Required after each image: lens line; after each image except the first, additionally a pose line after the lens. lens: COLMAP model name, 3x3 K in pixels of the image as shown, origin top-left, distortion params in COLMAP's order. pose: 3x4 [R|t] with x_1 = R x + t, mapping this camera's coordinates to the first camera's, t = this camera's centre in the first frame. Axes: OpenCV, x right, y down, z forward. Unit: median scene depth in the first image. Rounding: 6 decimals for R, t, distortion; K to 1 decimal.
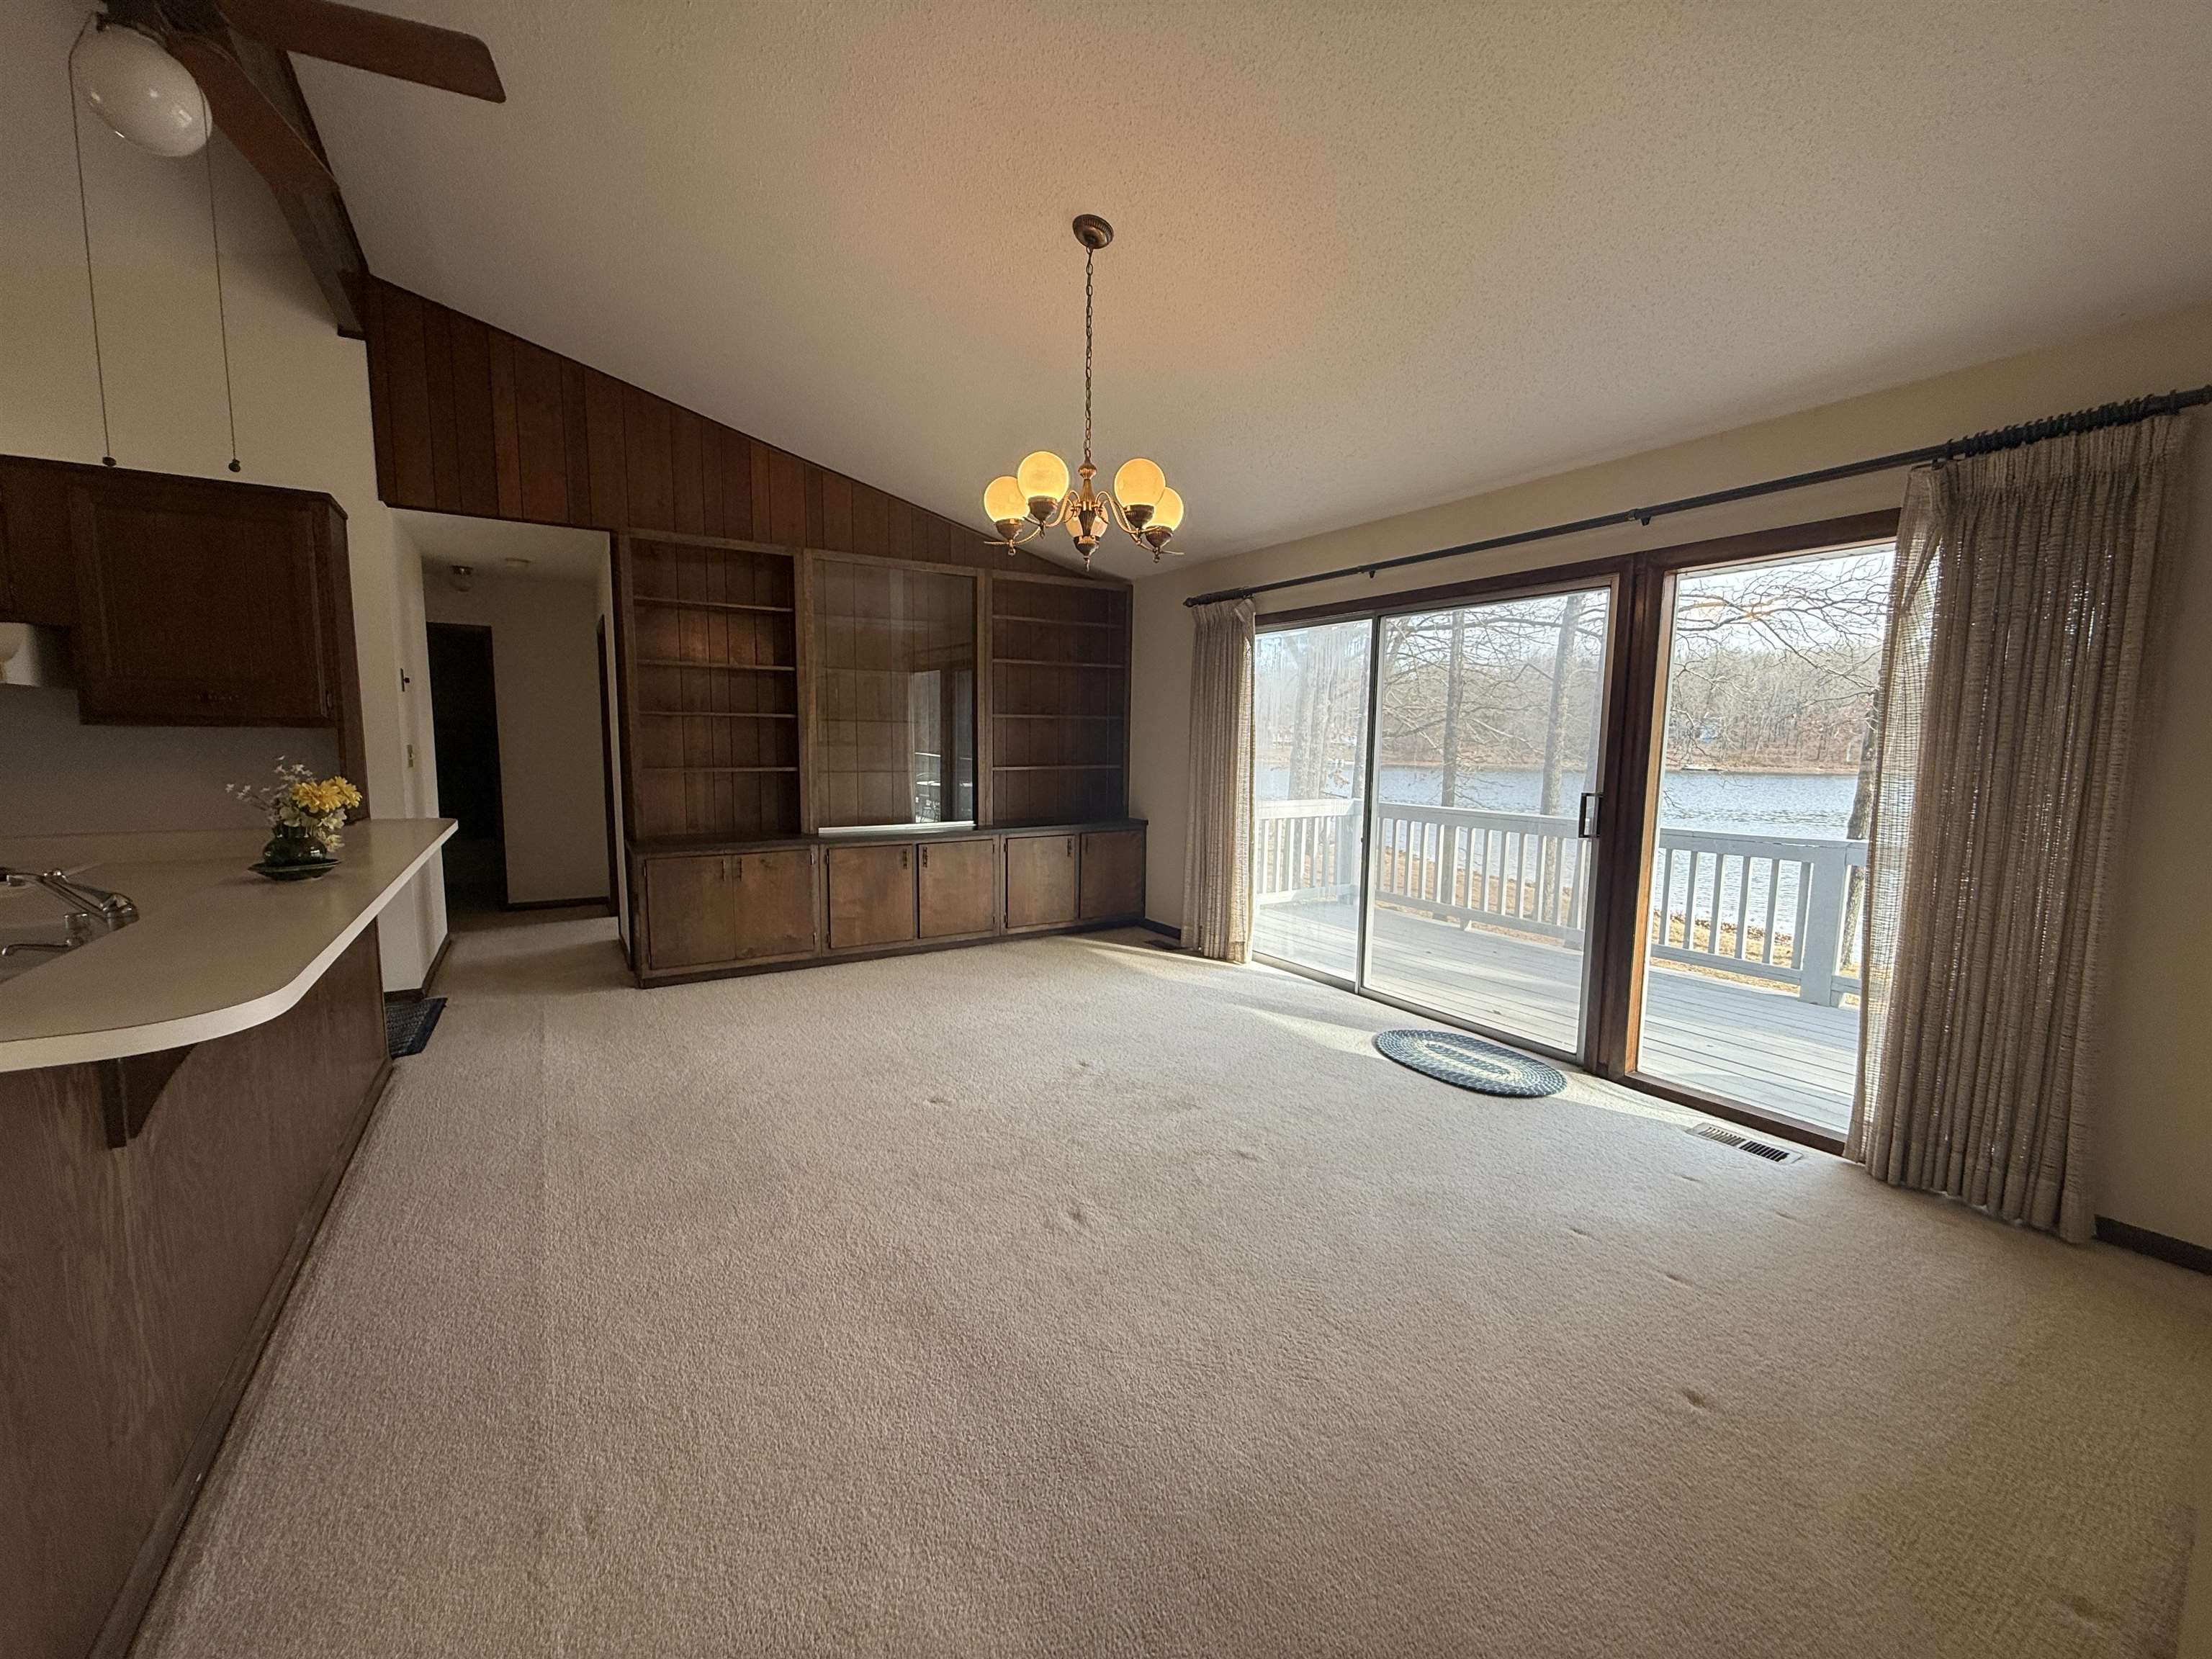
lens RADIAL K [[886.9, 0, 1113.8], [0, 886.9, 835.3], [0, 0, 1]] dist [0.001061, 0.000794]
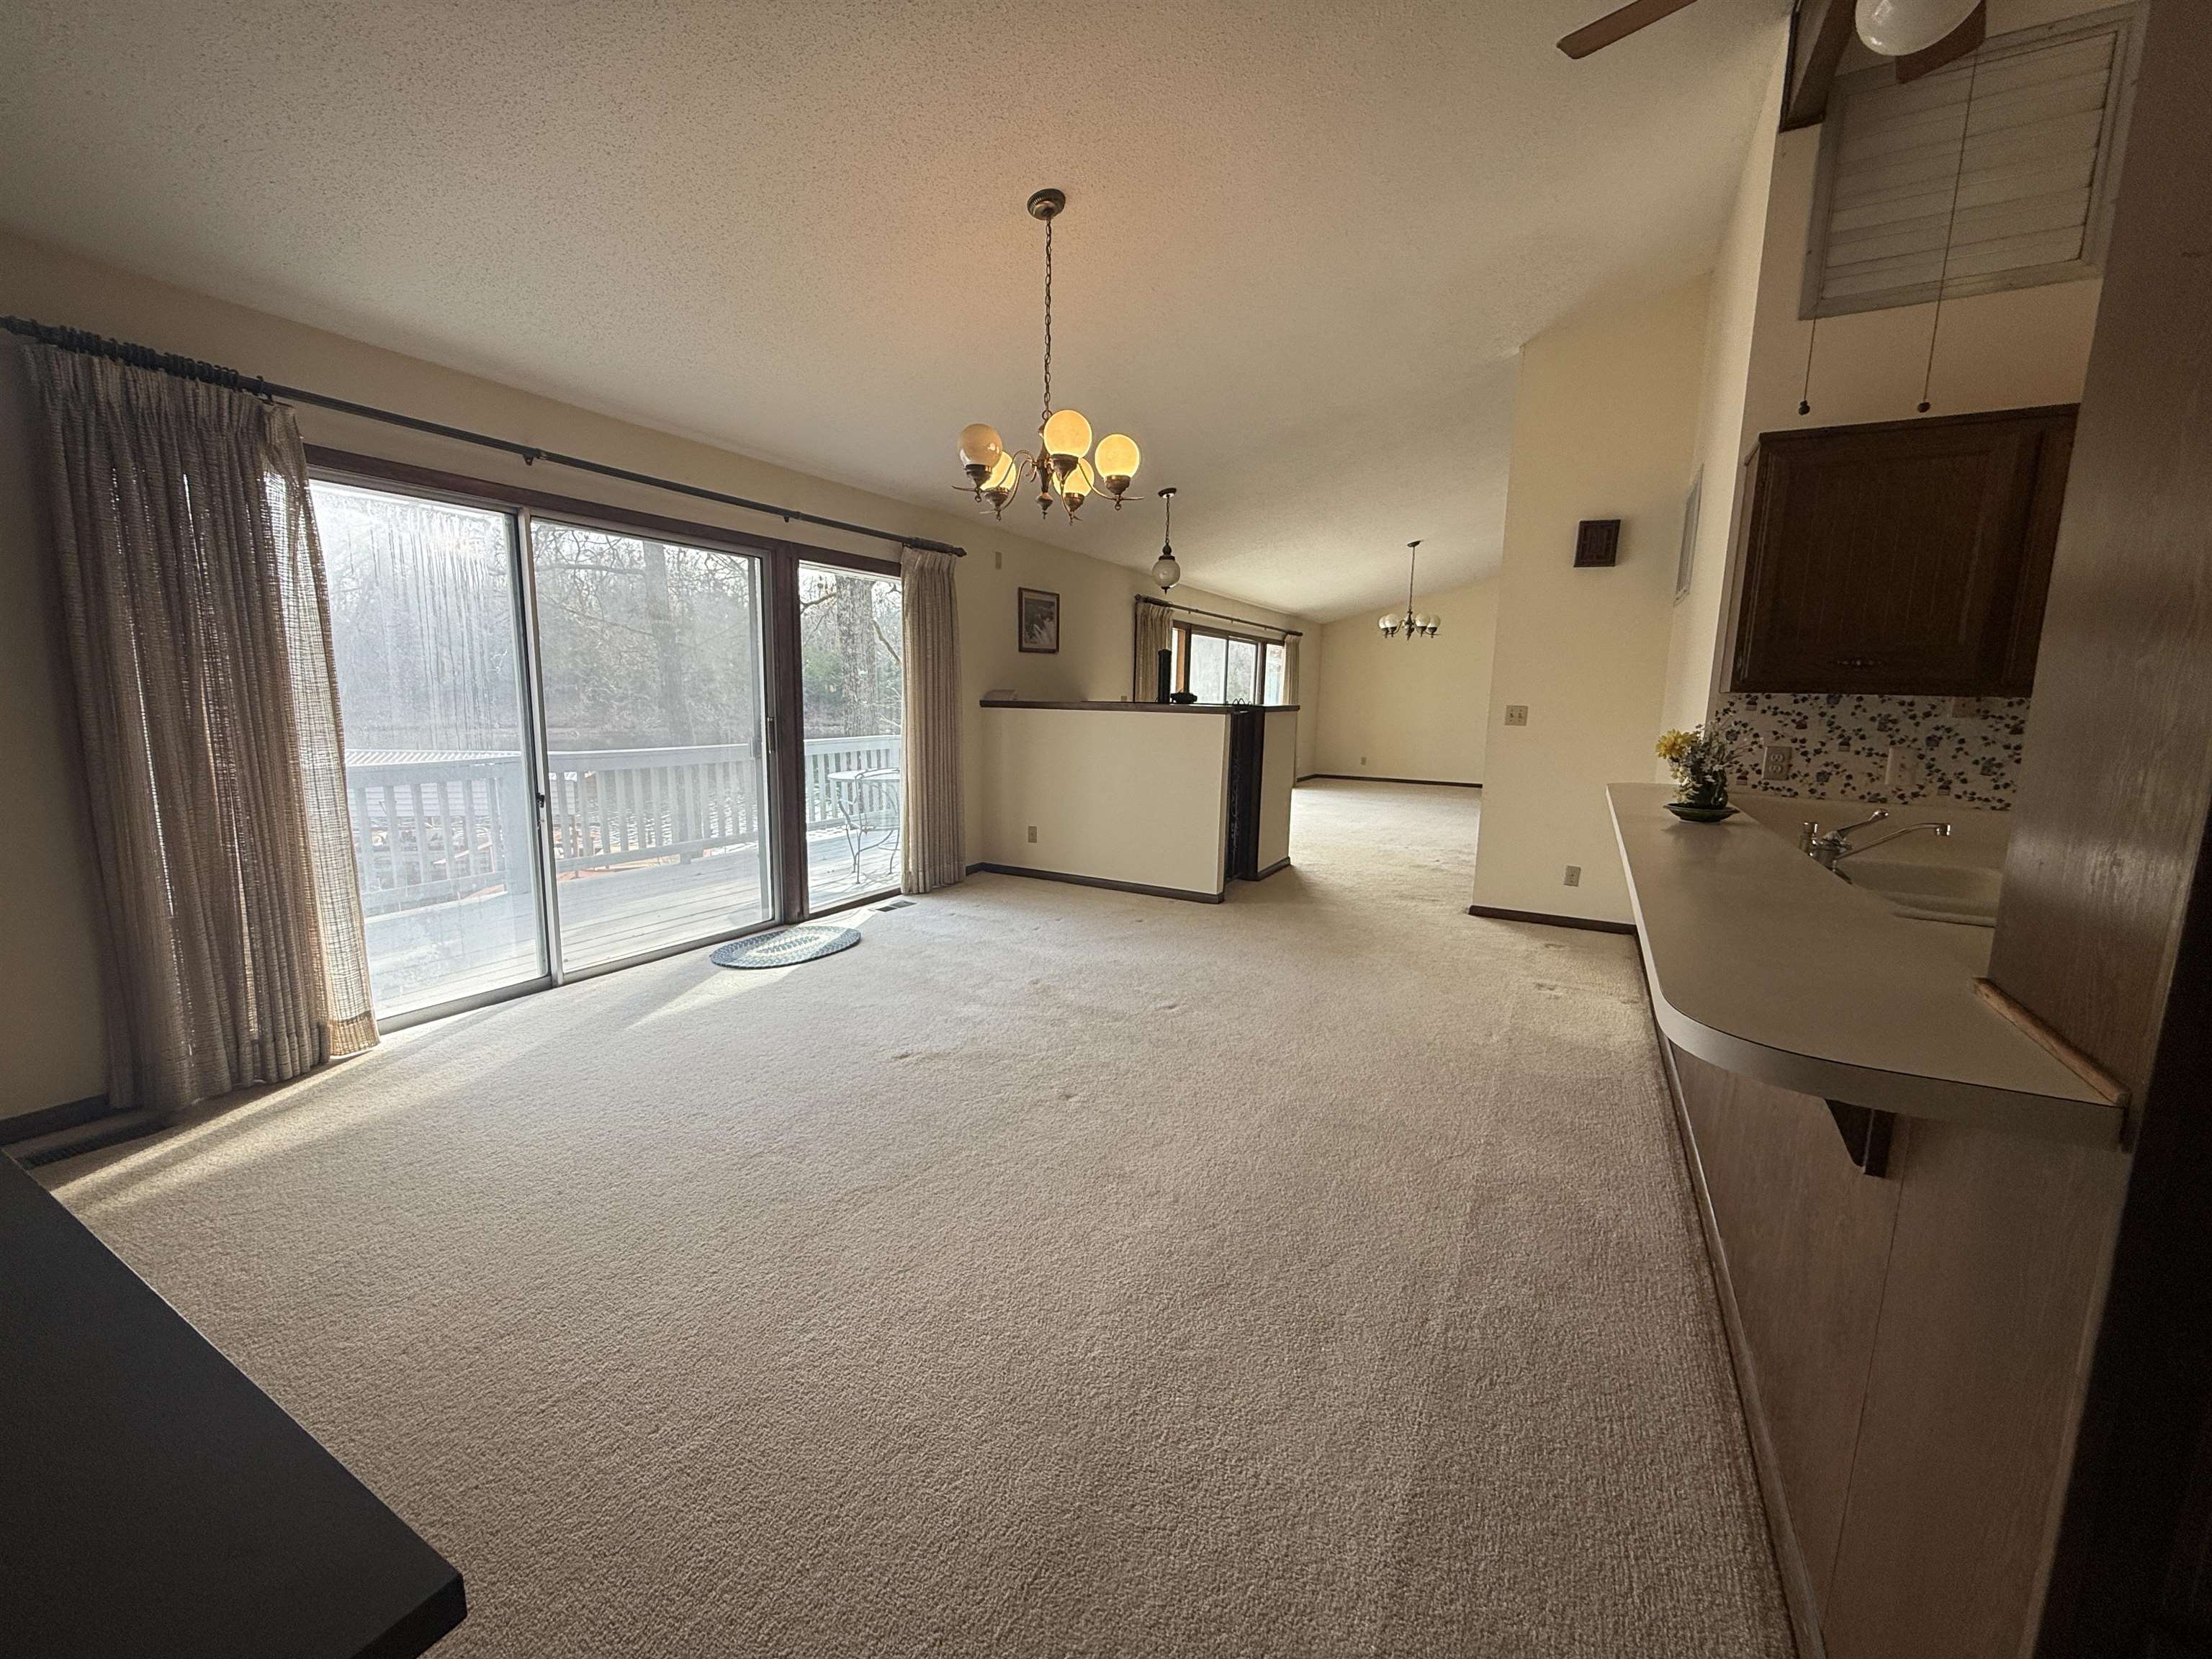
lens RADIAL K [[886.9, 0, 1109.9], [0, 886.9, 826.1], [0, 0, 1]] dist [0.001061, 0.000794]
pose [[-0.484948, -0.156587, 0.860410, -0.765873], [0.061947, 0.975218, 0.212395, -0.124775], [-0.872346, 0.156300, -0.463230, 1.069587]]
